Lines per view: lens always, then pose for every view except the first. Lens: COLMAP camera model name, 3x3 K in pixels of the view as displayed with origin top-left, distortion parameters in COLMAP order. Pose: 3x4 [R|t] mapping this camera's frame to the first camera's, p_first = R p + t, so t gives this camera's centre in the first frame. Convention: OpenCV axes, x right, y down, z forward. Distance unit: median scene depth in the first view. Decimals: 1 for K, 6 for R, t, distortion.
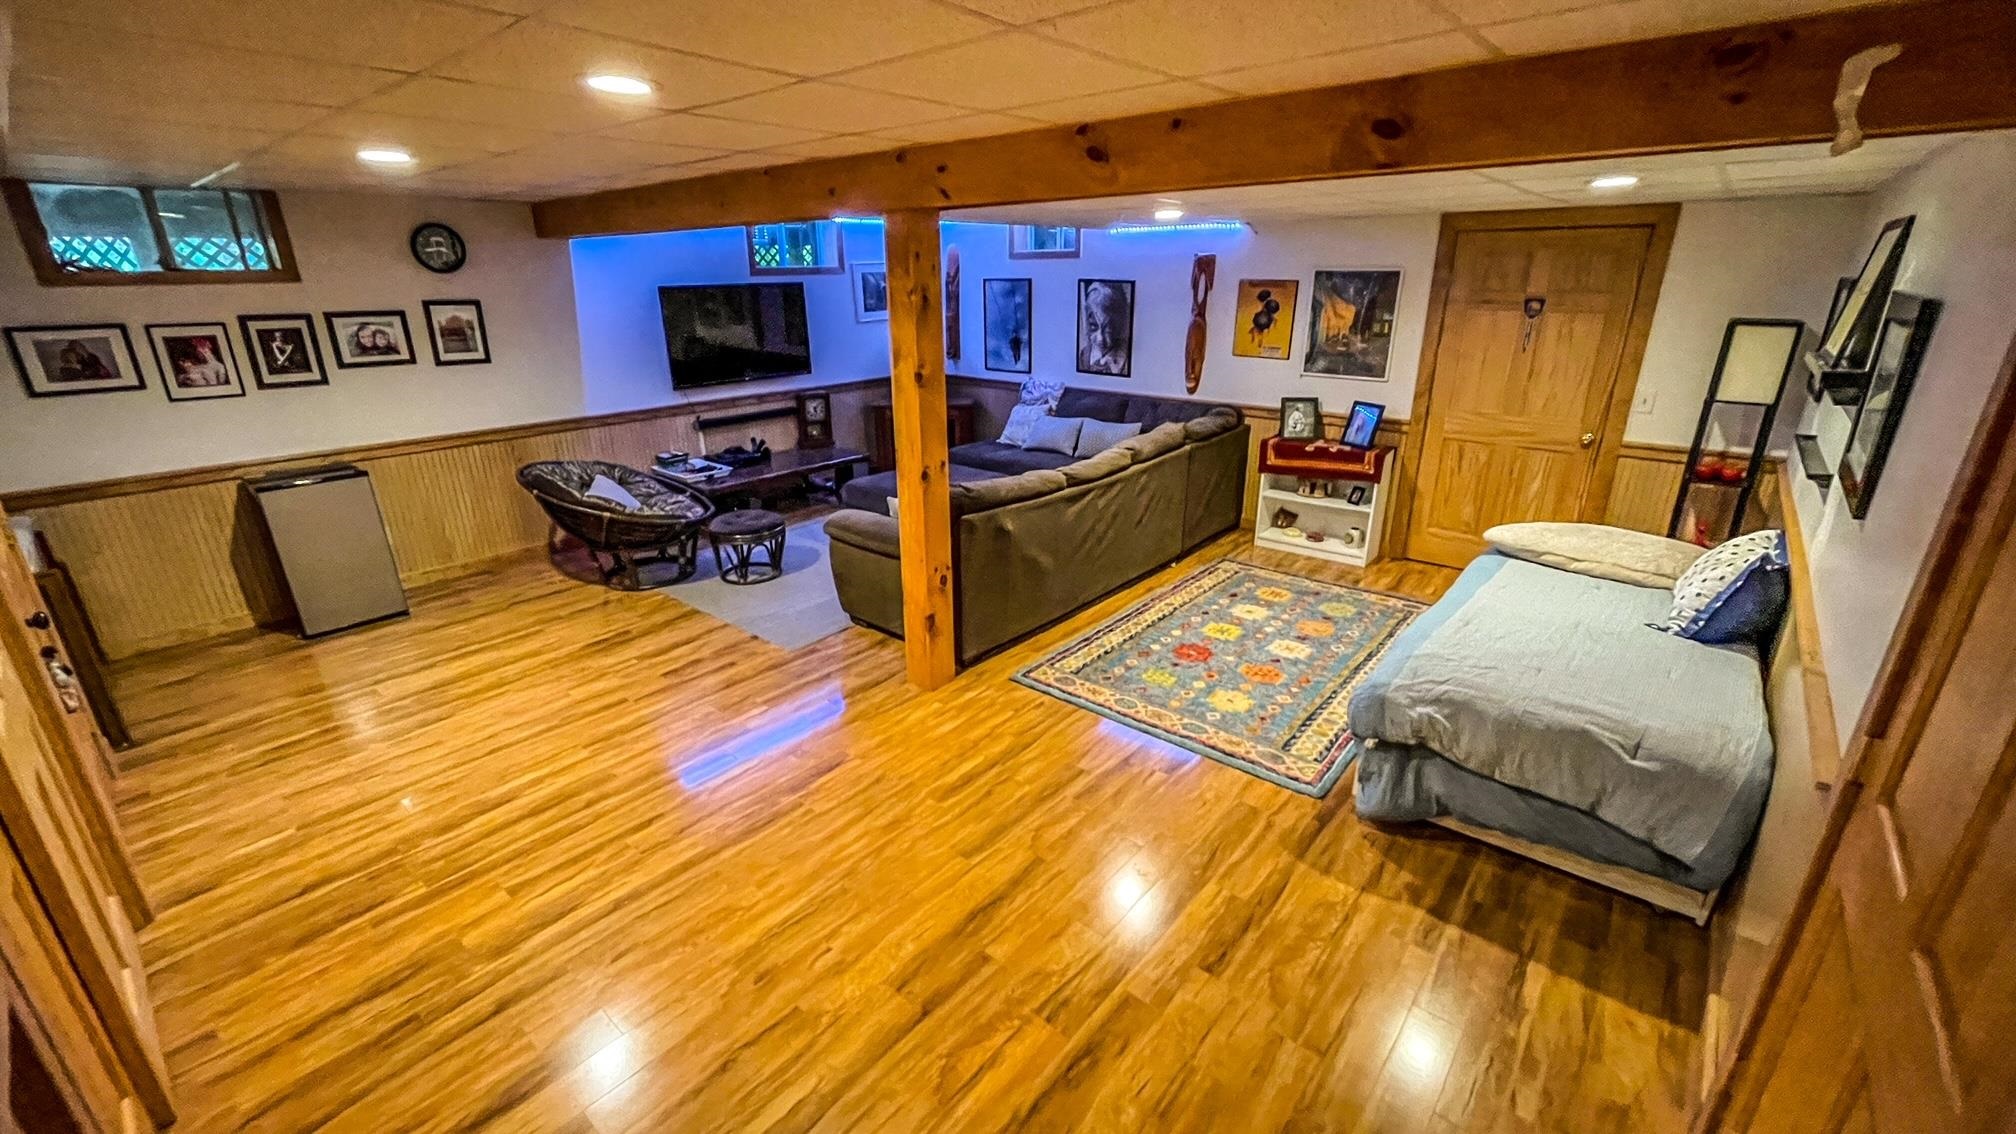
lens RADIAL K [[815.4, 0, 1004.6], [0, 815.4, 562.9], [0, 0, 1]] dist [-0.001330, -0.000753]
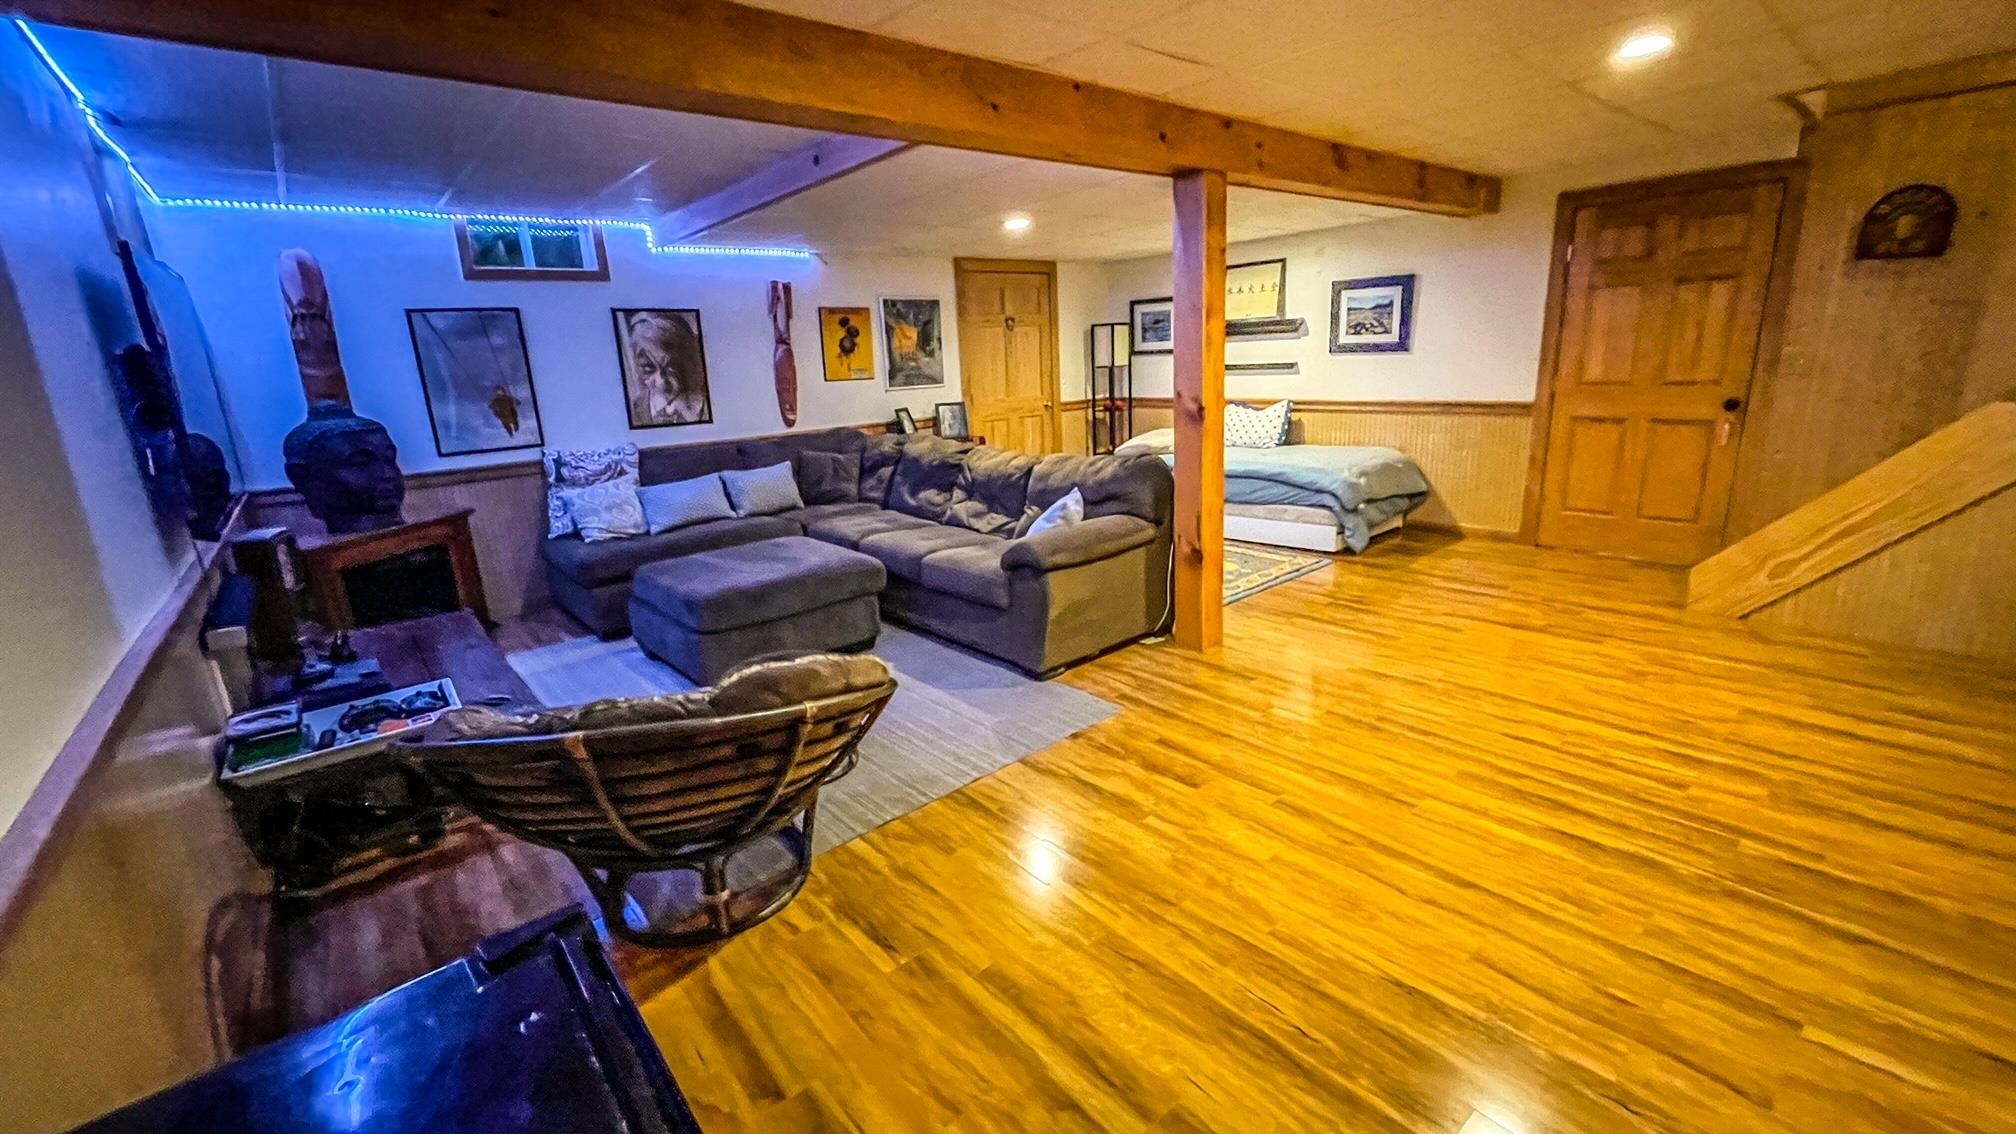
lens RADIAL K [[815.4, 0, 1003.6], [0, 815.4, 566.0], [0, 0, 1]] dist [-0.001330, -0.000753]
pose [[0.161286, -0.251713, 0.954268, -0.755788], [0.379170, 0.908520, 0.175560, -0.148848], [-0.911162, 0.333514, 0.241974, 0.670675]]
